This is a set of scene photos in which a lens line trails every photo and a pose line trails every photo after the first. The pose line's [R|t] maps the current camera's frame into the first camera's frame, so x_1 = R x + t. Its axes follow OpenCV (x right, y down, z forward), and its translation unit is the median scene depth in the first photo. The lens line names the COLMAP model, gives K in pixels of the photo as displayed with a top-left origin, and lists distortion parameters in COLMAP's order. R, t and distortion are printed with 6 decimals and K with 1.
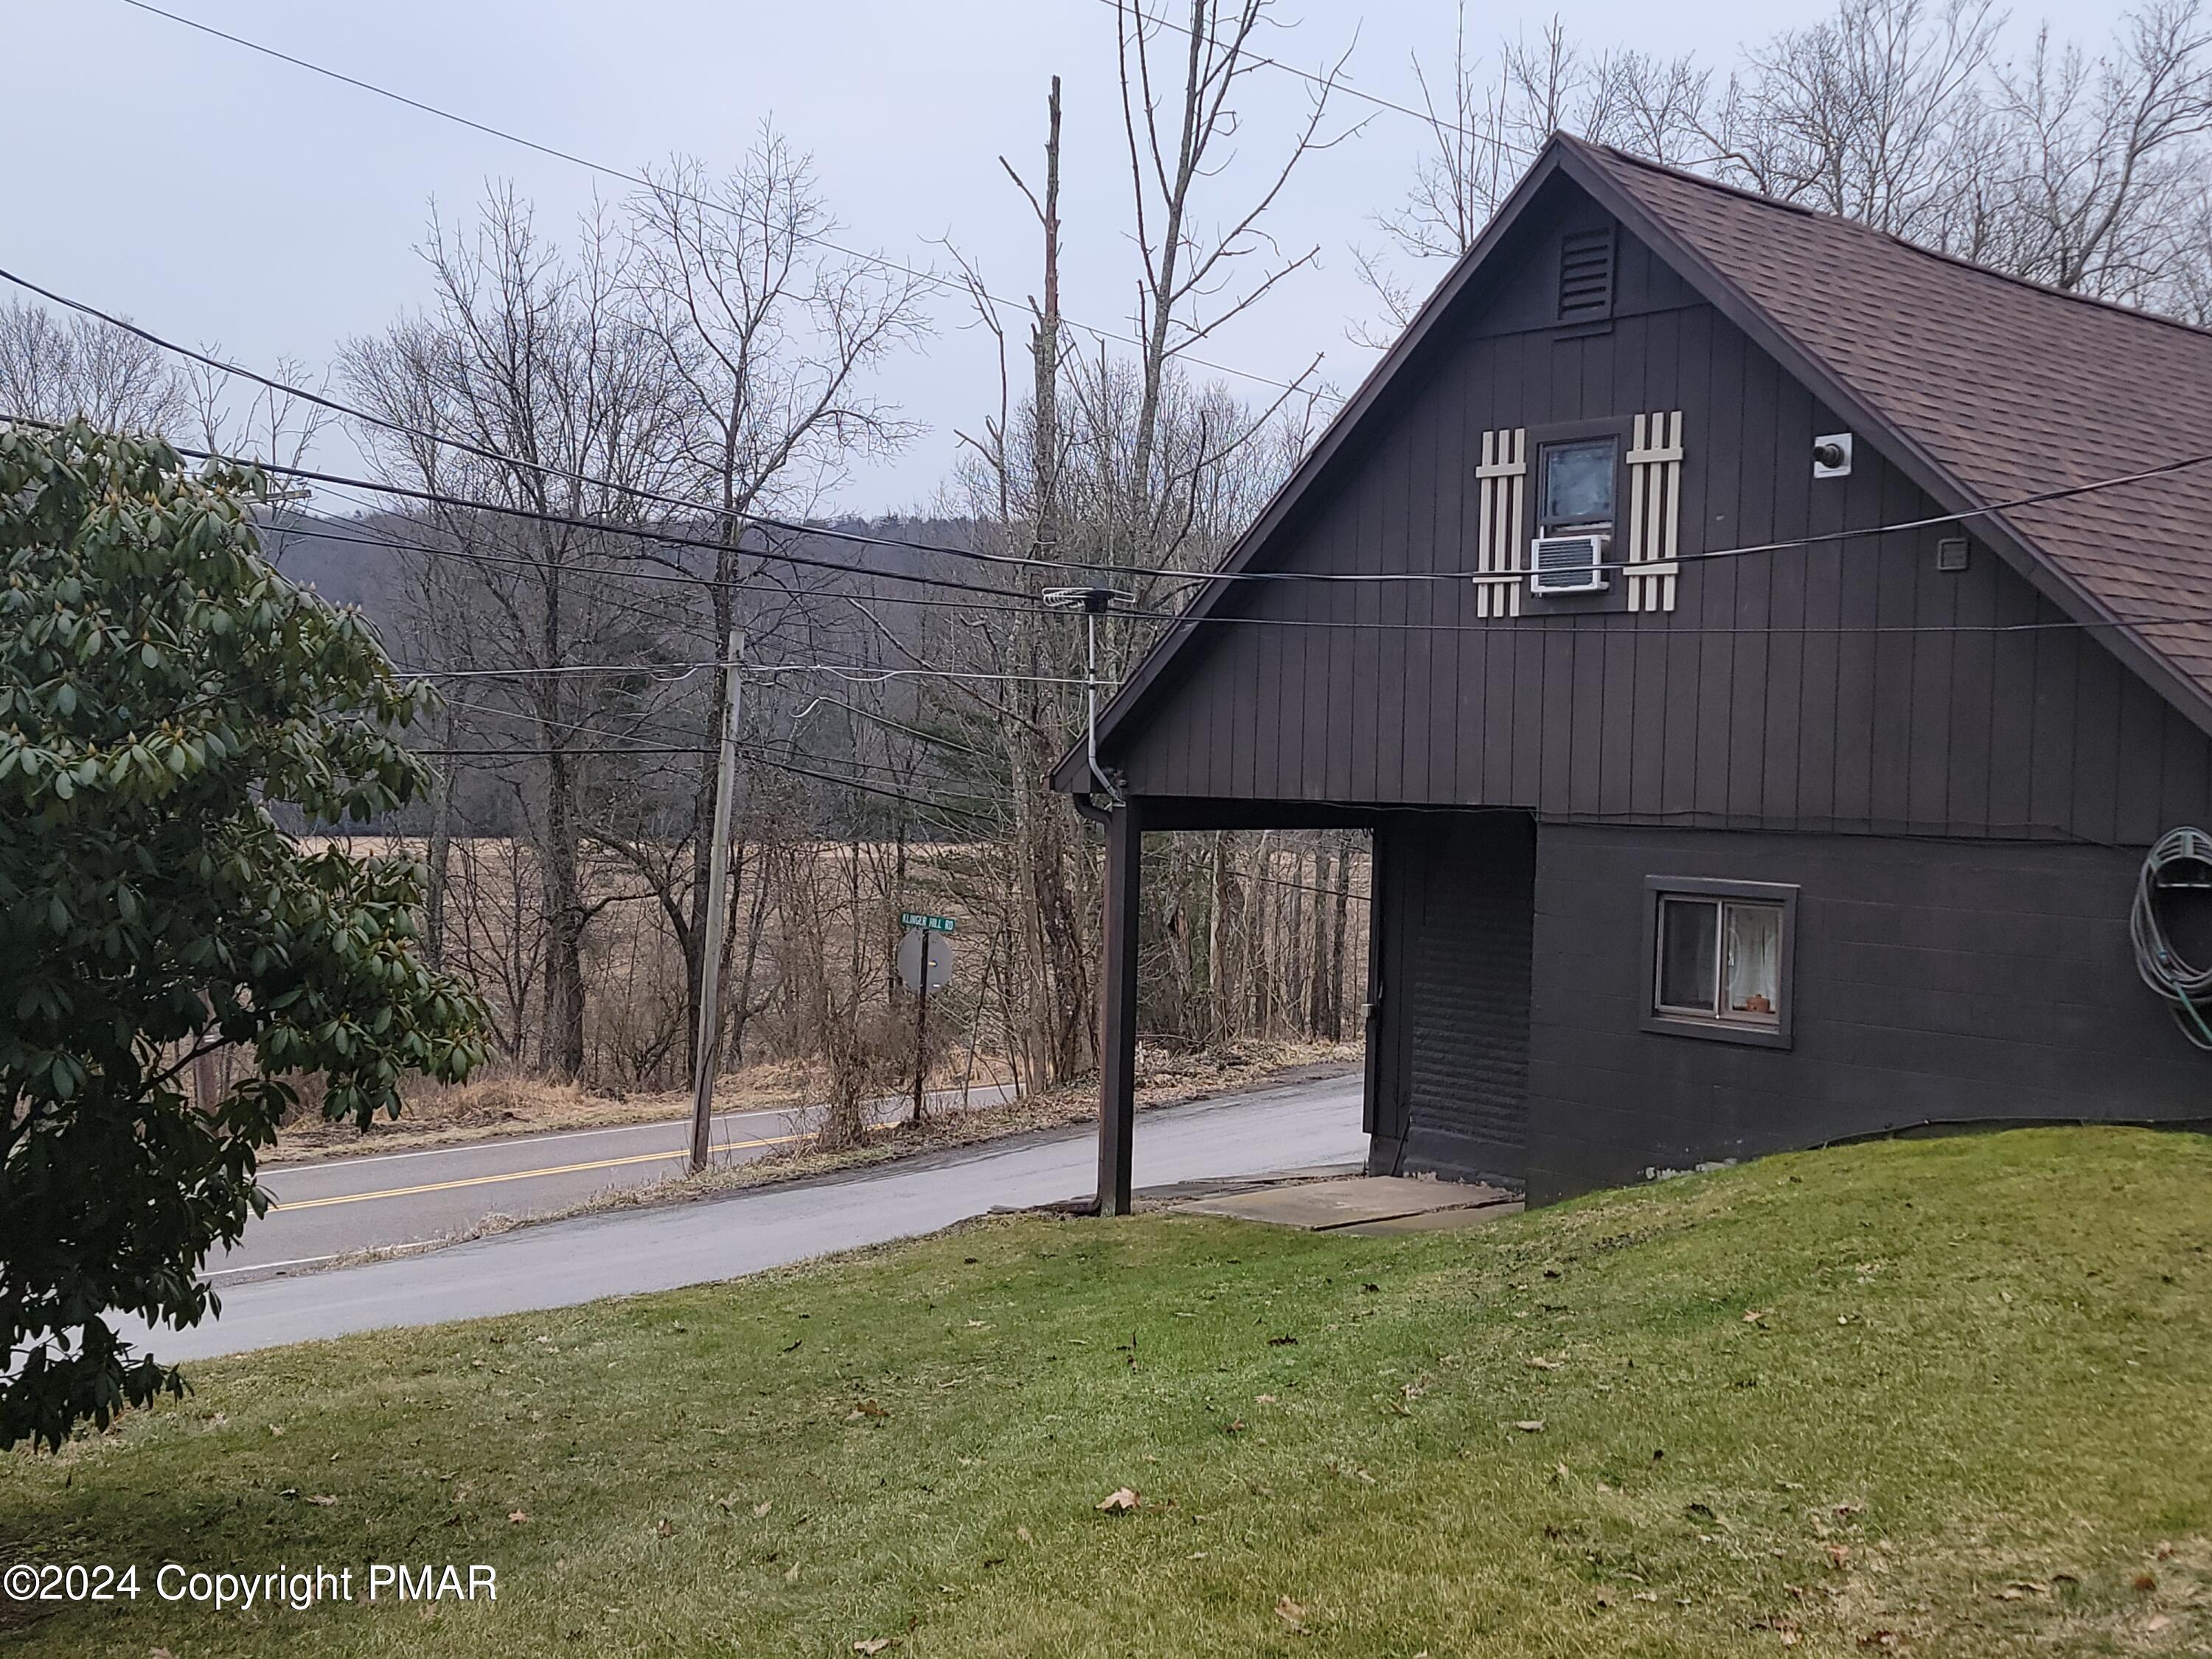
lens RADIAL K [[2487.1, 0, 1106.0], [0, 2487.1, 829.5], [0, 0, 1]] dist [0.054173, -0.016119]
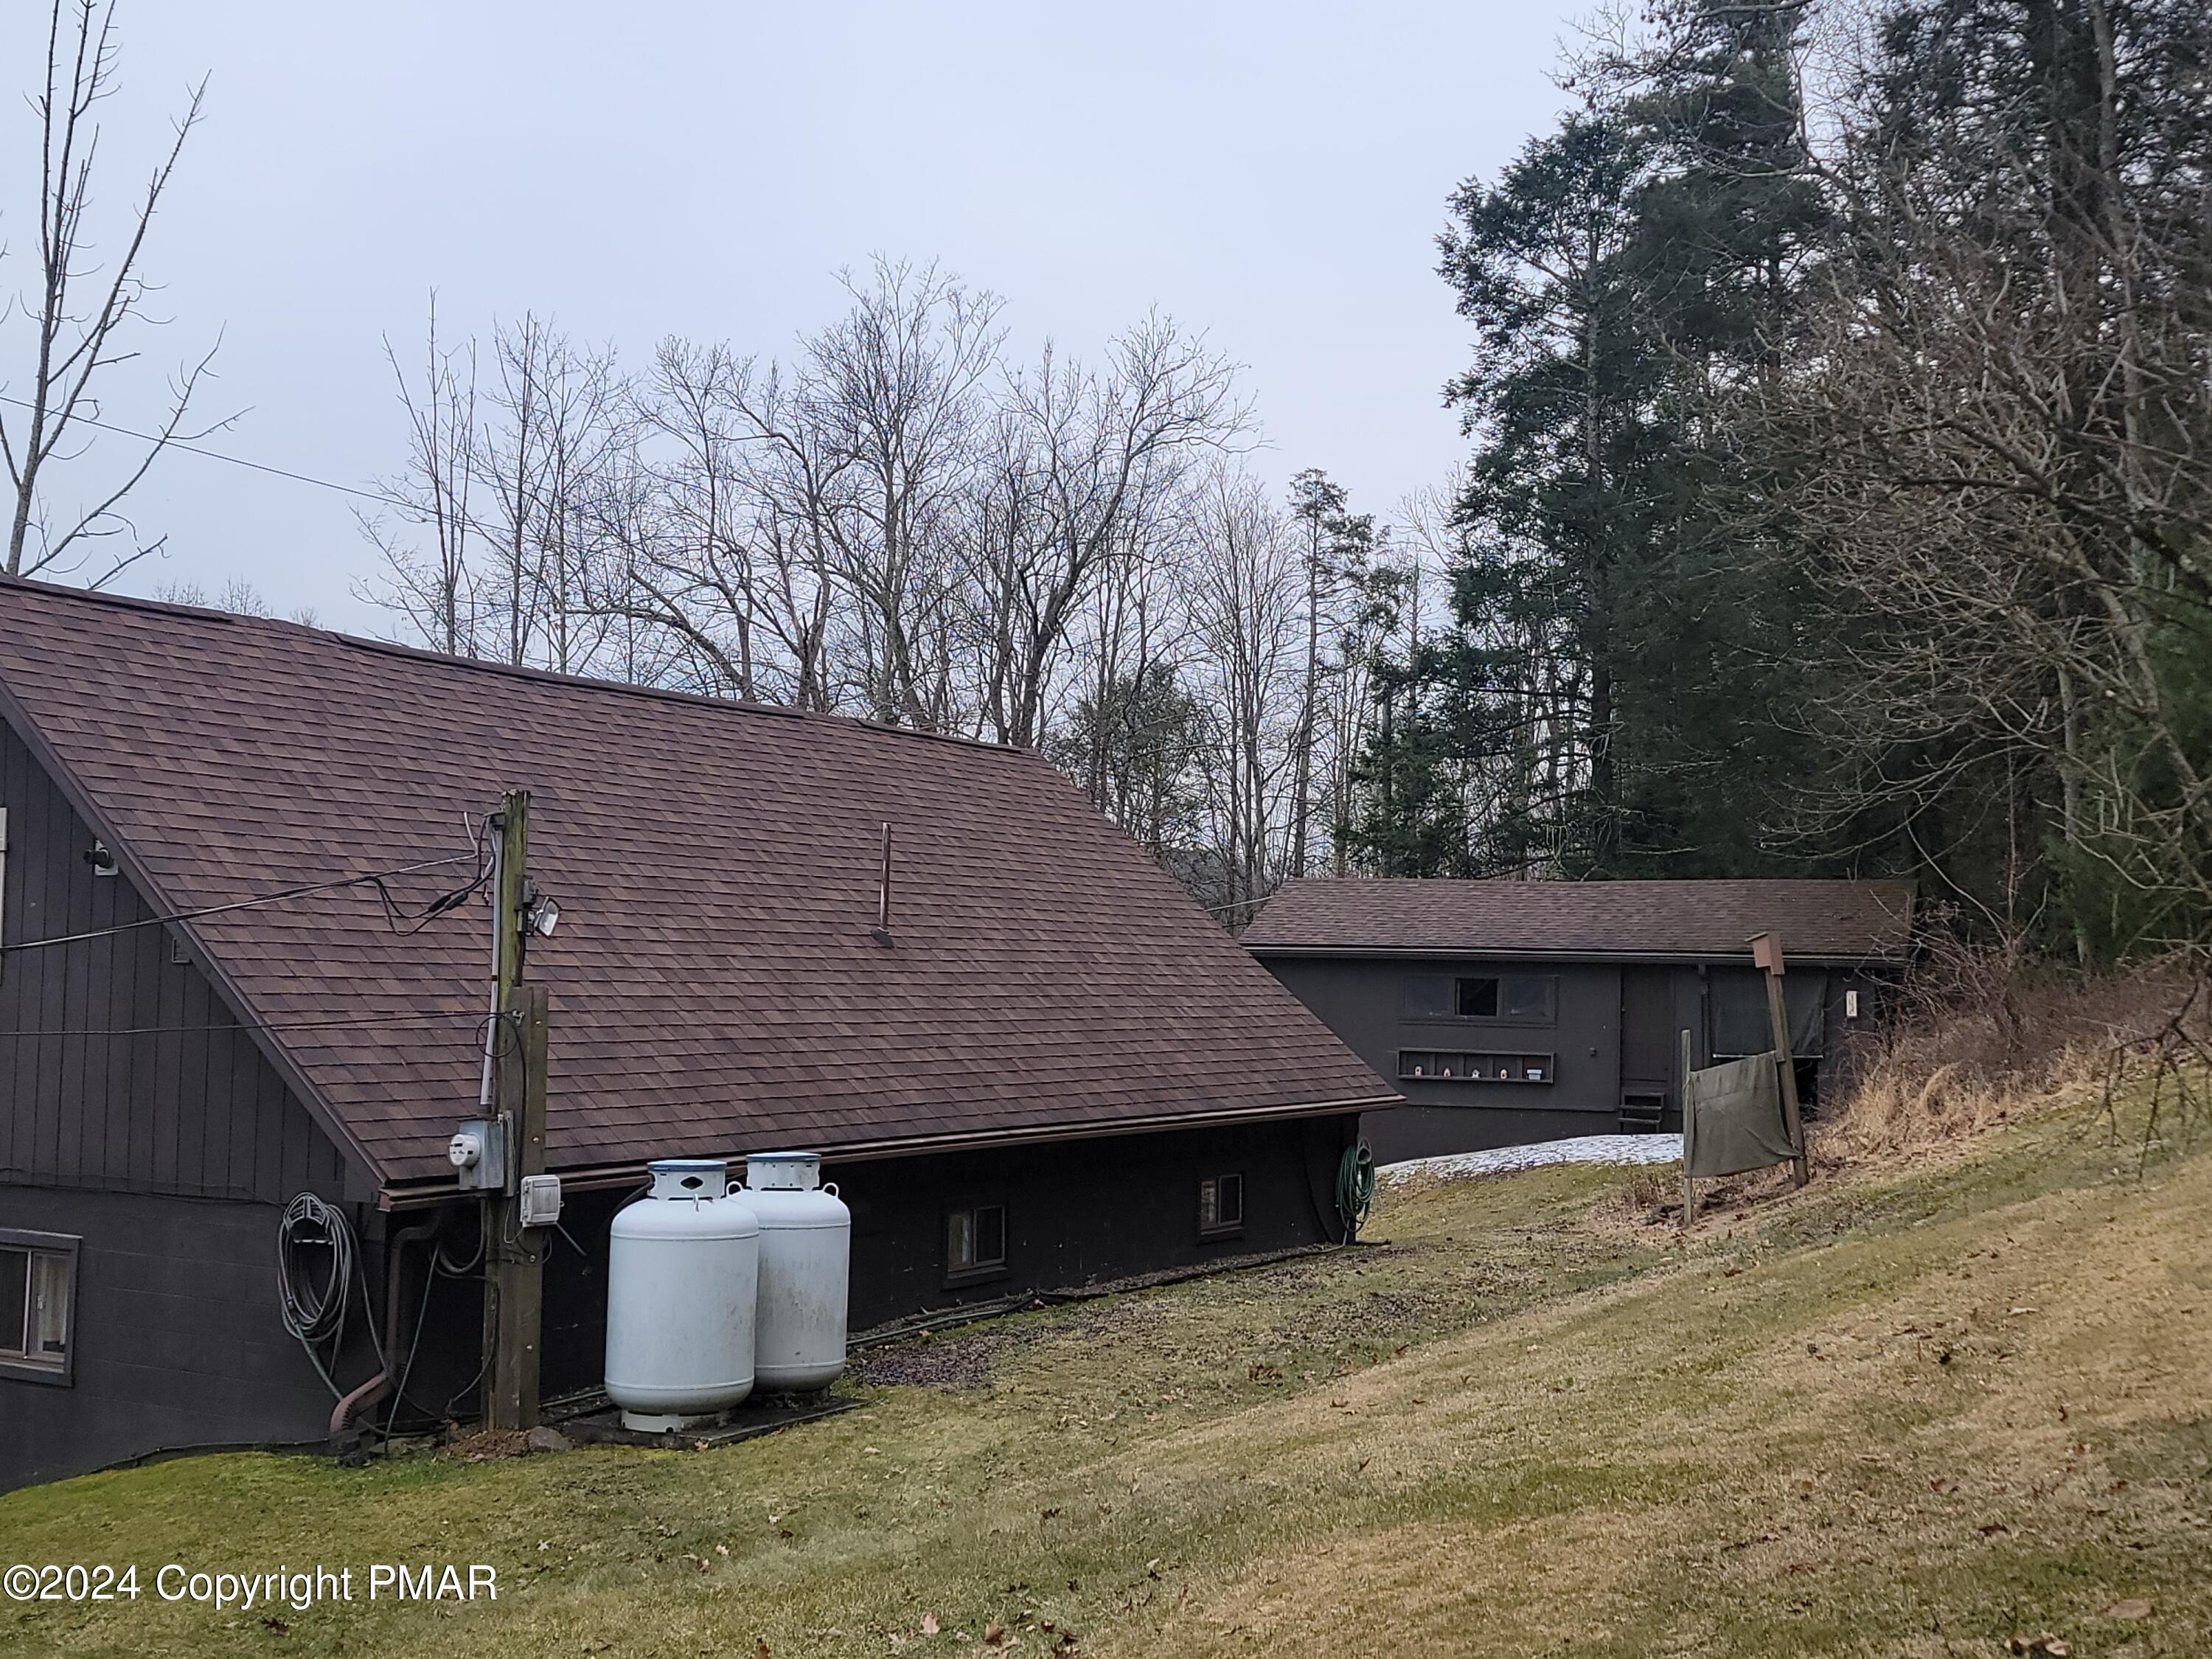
lens RADIAL K [[2487.1, 0, 1106.0], [0, 2487.1, 829.5], [0, 0, 1]] dist [0.054173, -0.016119]
pose [[0.952003, 0.011908, 0.305858, 0.160703], [0.014826, 0.996276, -0.084935, -0.024875], [-0.305730, 0.085393, 0.948281, -0.095877]]
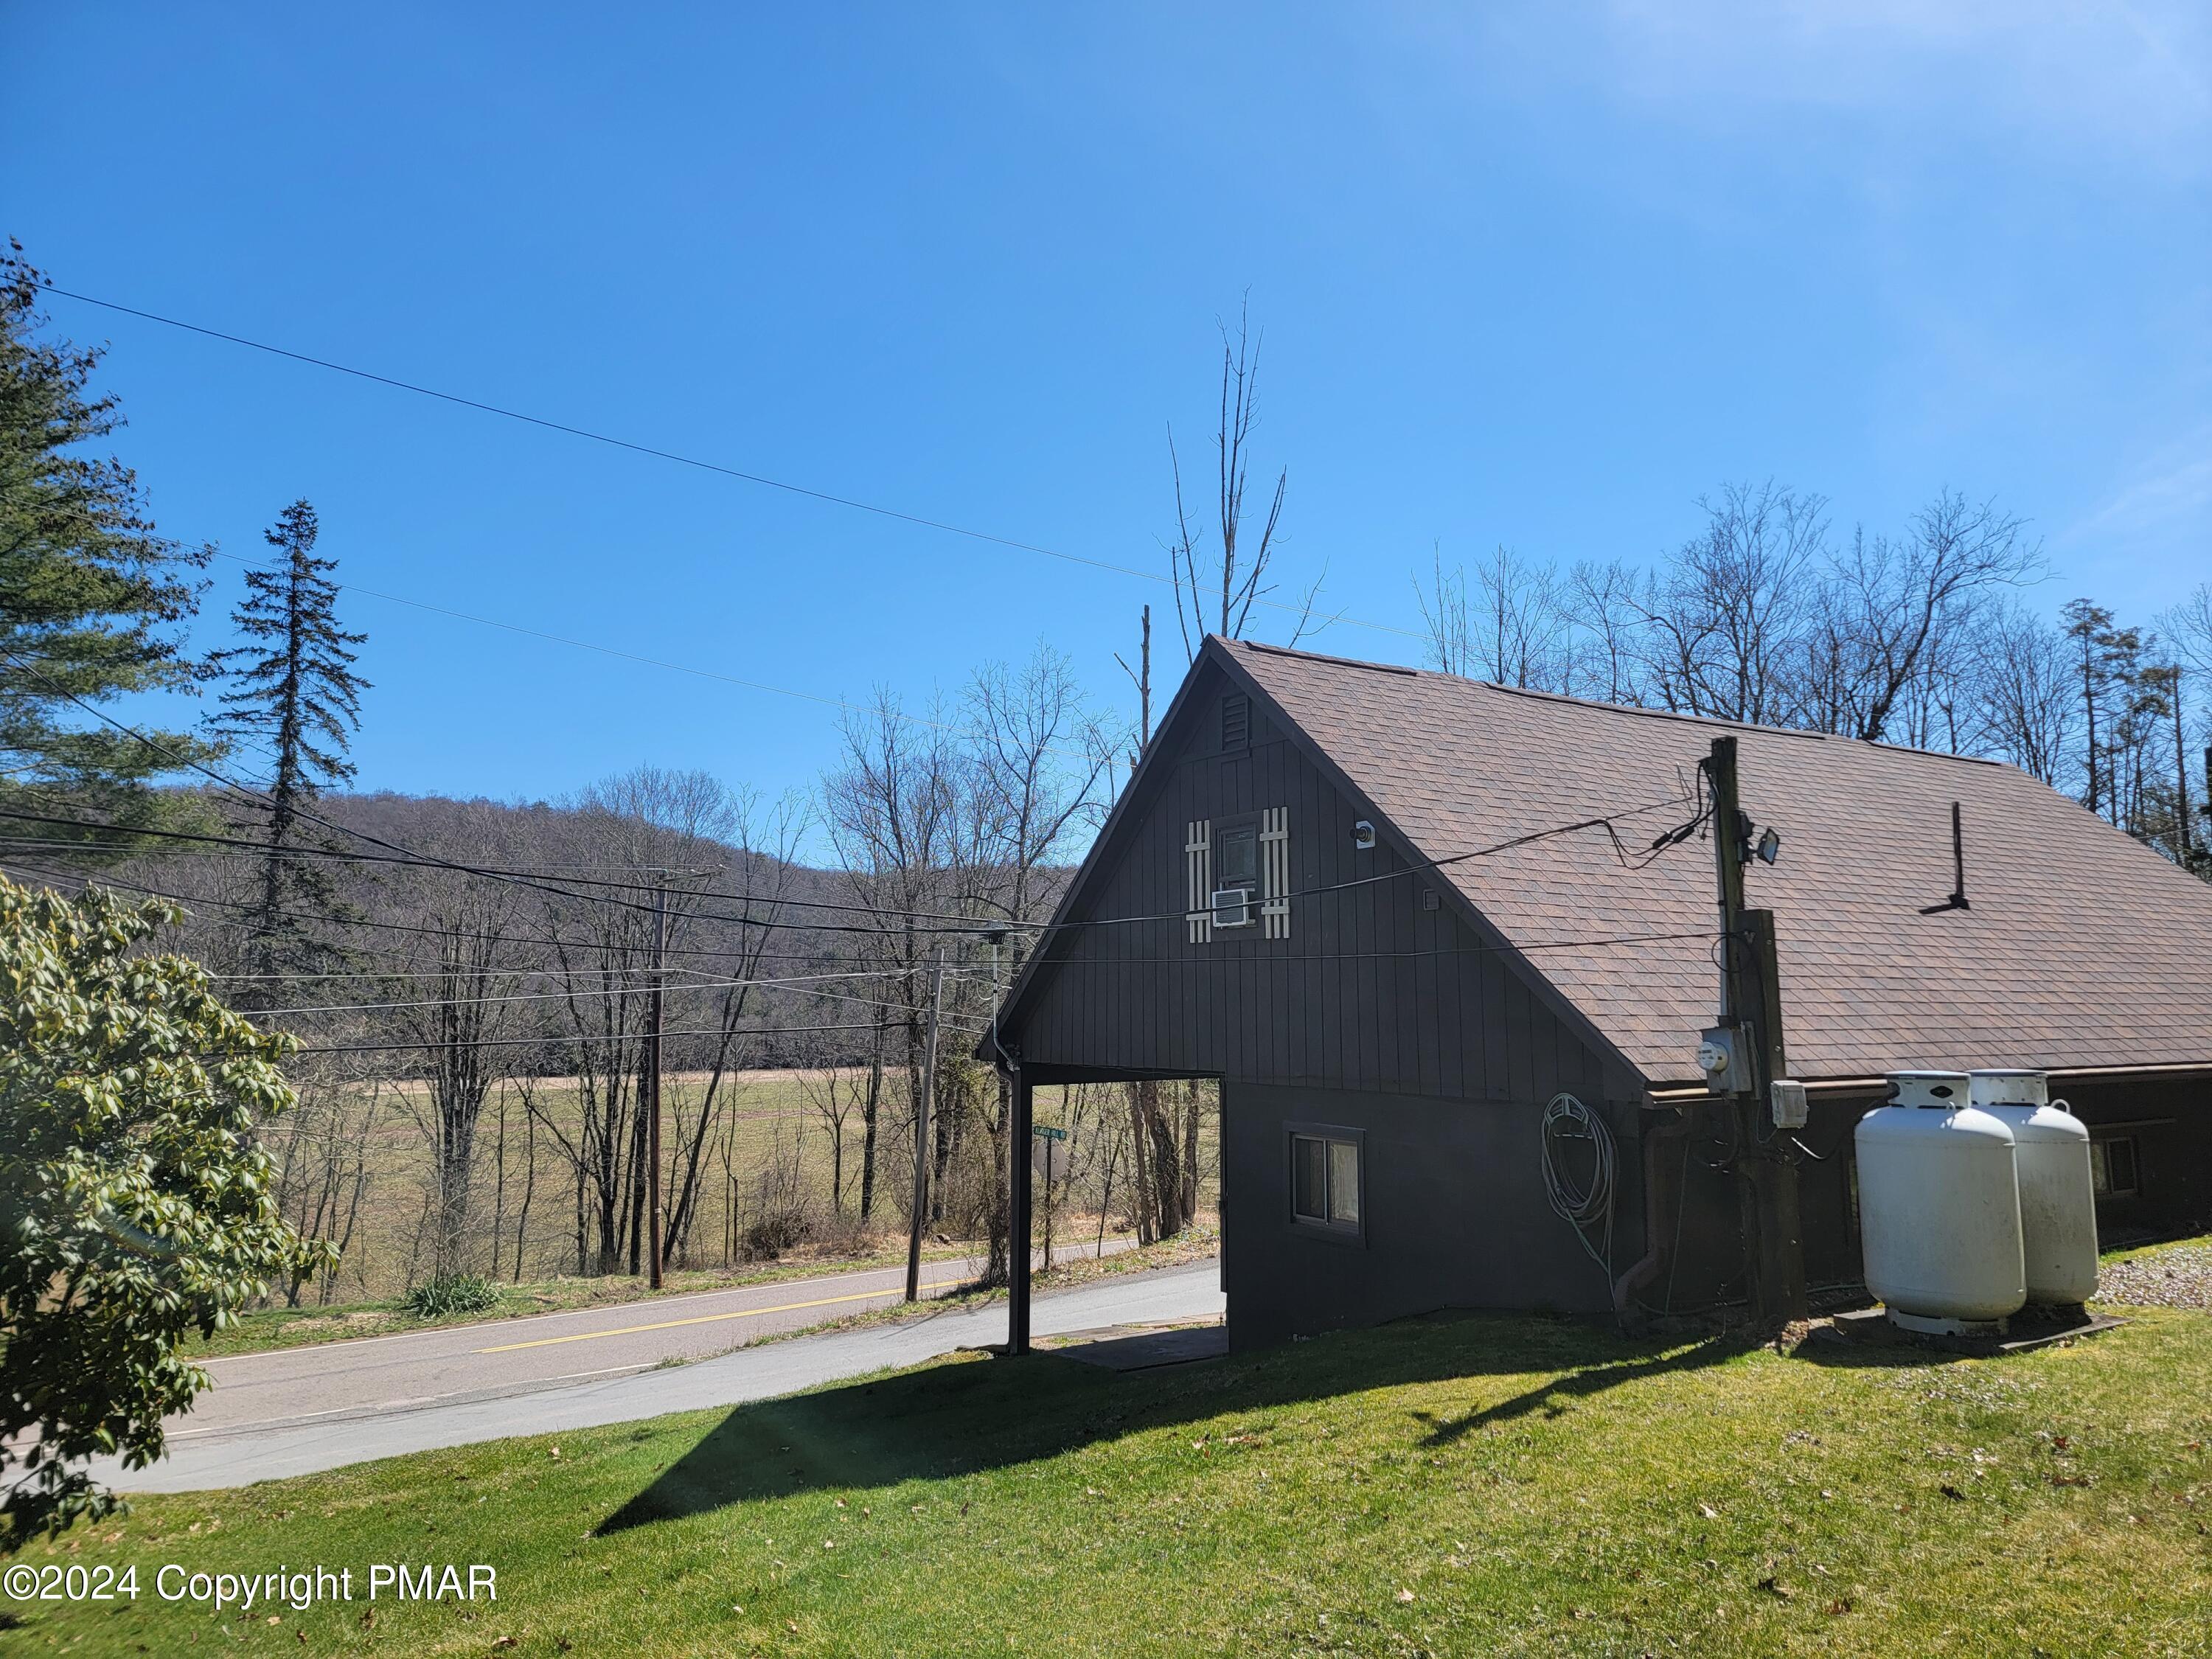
lens RADIAL K [[1527.1, 0, 1070.6], [0, 1527.1, 737.4], [0, 0, 1]] dist [0.052168, -0.006691]
pose [[0.984231, -0.054552, -0.168267, 0.117890], [0.019303, 0.978700, -0.204388, -0.009252], [0.175832, 0.197917, 0.964319, 0.031447]]
